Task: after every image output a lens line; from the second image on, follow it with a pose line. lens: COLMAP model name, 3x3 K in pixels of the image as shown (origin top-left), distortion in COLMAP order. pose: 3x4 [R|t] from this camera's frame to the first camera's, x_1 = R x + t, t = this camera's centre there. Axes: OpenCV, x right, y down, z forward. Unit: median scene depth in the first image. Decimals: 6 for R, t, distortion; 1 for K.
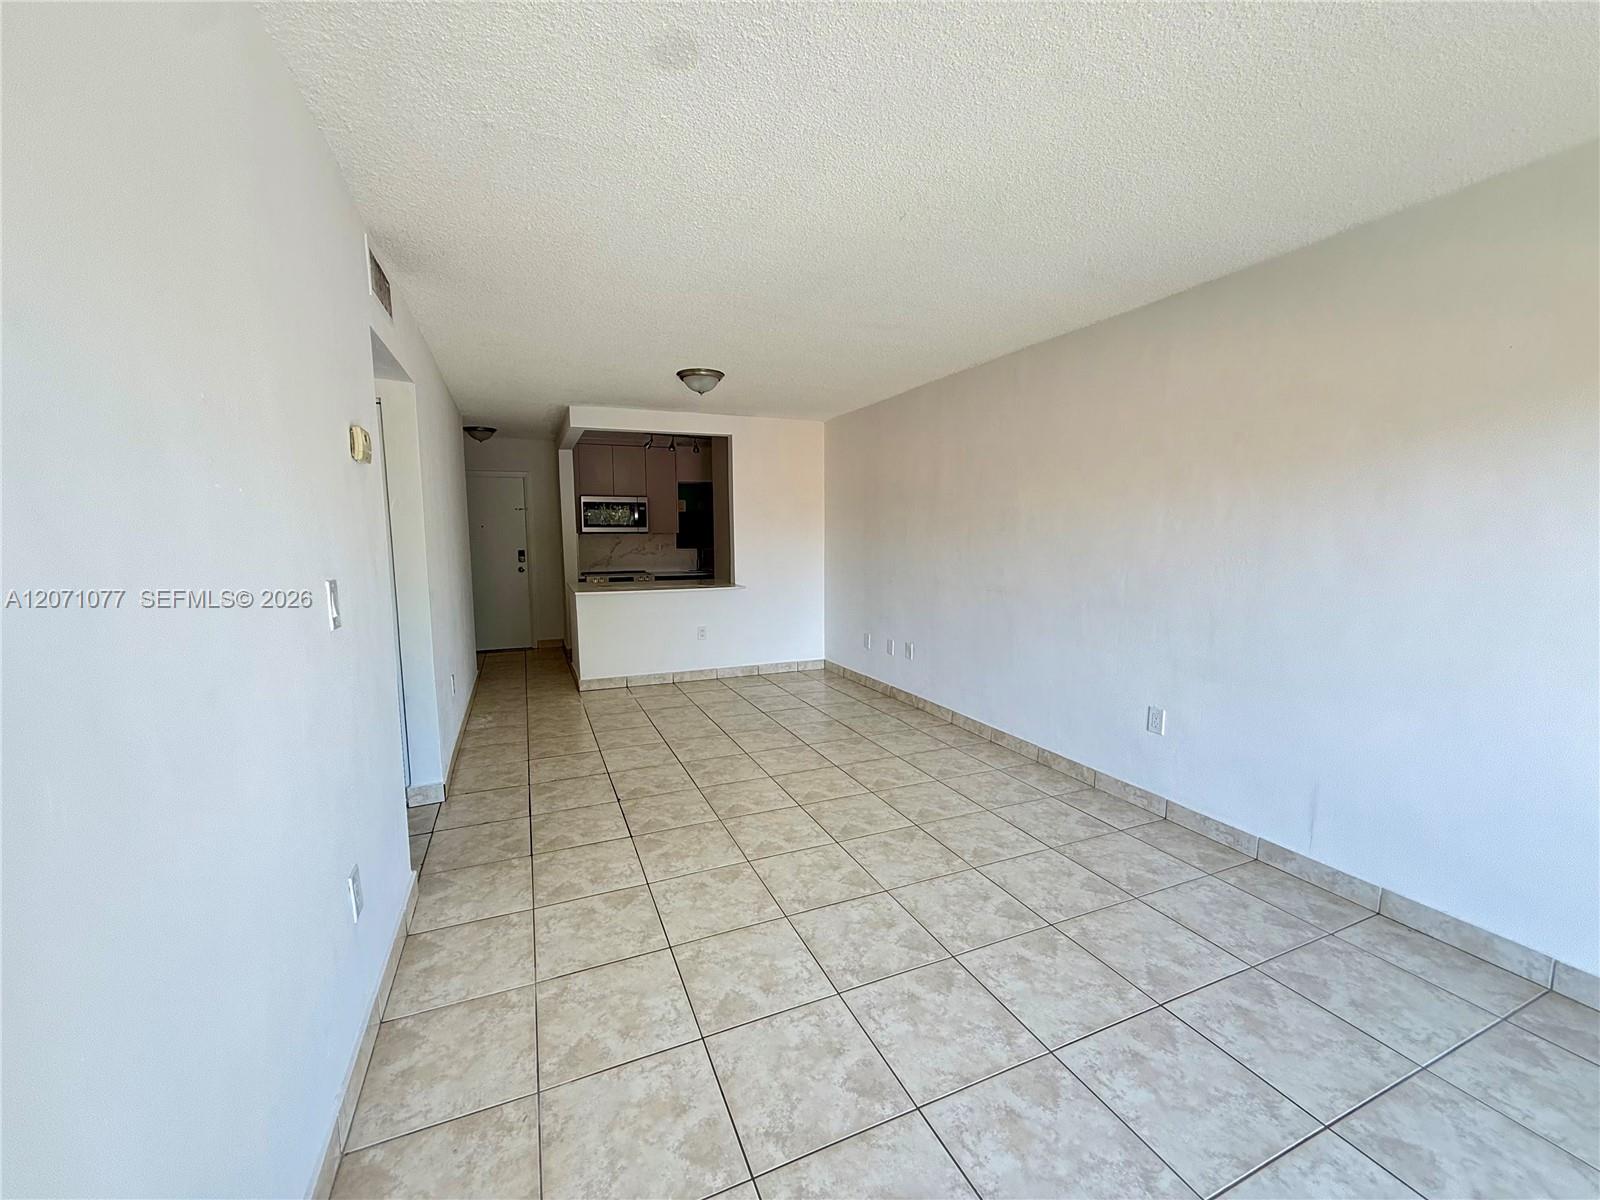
lens RADIAL K [[640.7, 0, 793.9], [0, 640.7, 601.2], [0, 0, 1]] dist [0.005056, -0.000764]
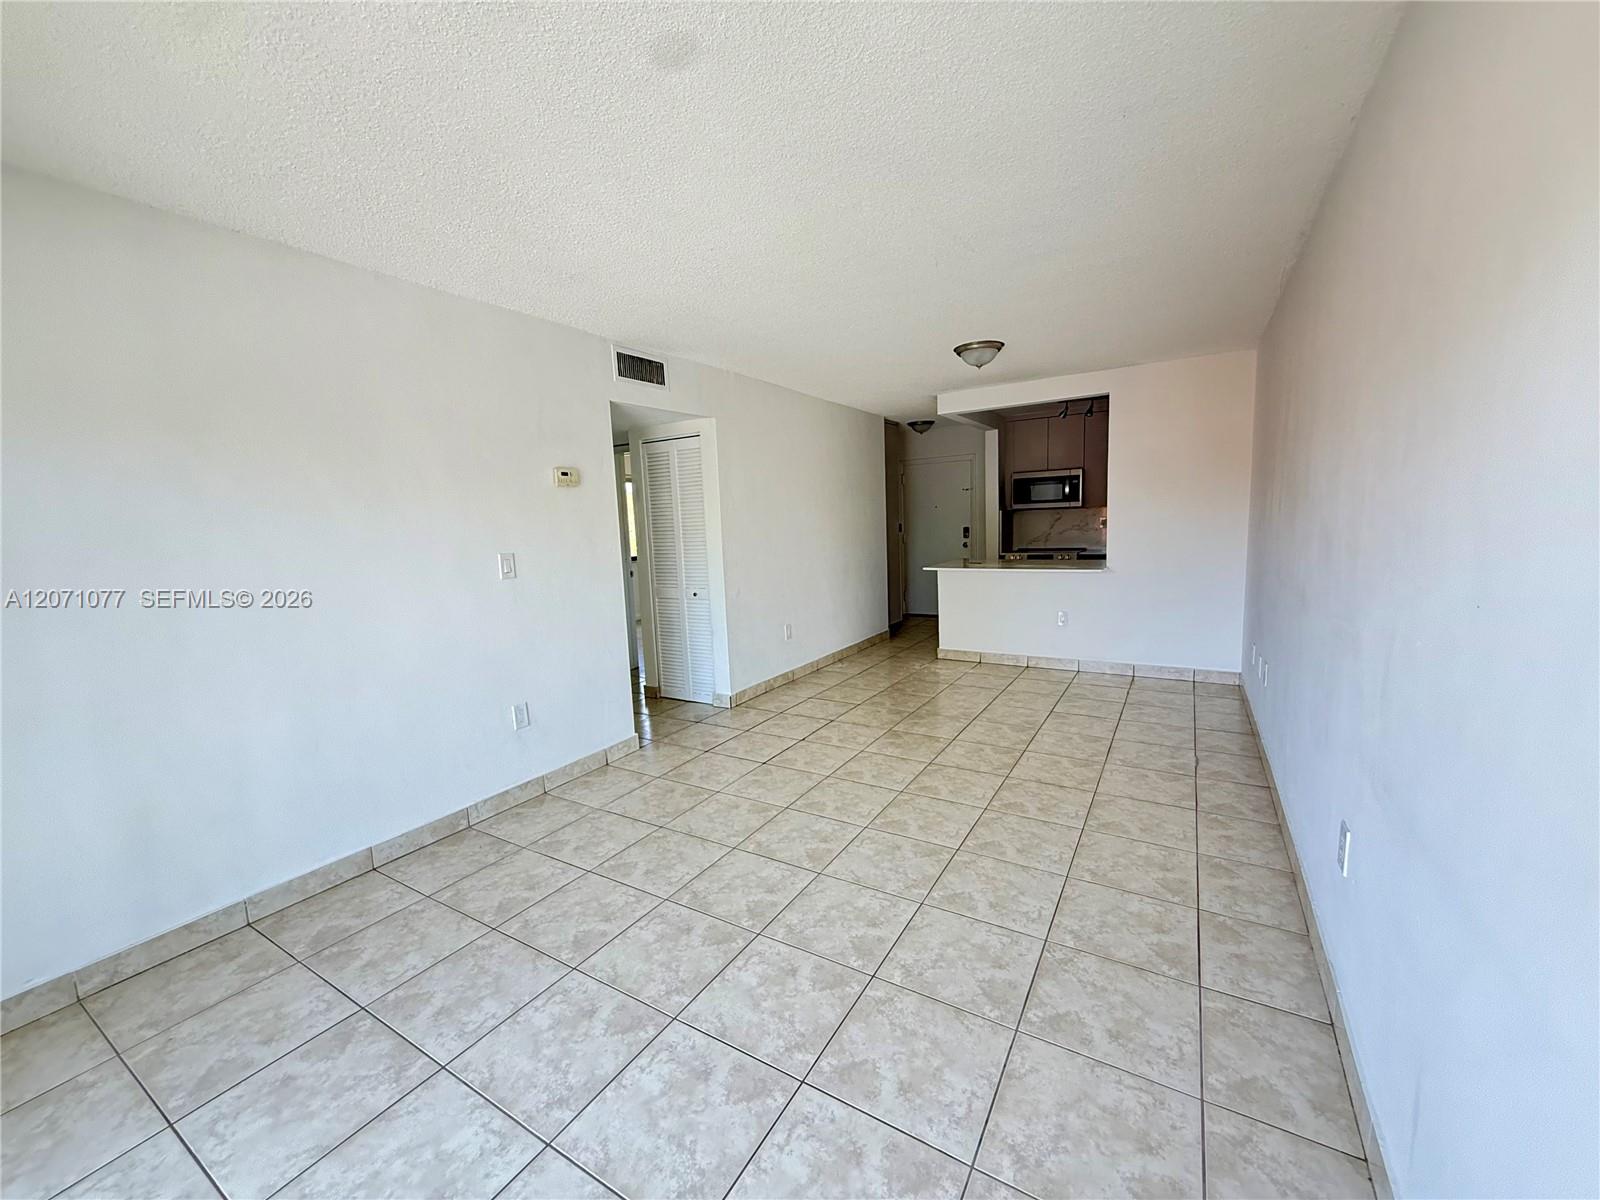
lens RADIAL K [[640.7, 0, 798.1], [0, 640.7, 612.8], [0, 0, 1]] dist [0.005056, -0.000764]
pose [[0.576425, 0.101889, -0.810773, 0.490991], [-0.052280, 0.994762, 0.087842, -0.025048], [0.815476, -0.008247, 0.578732, 0.210232]]
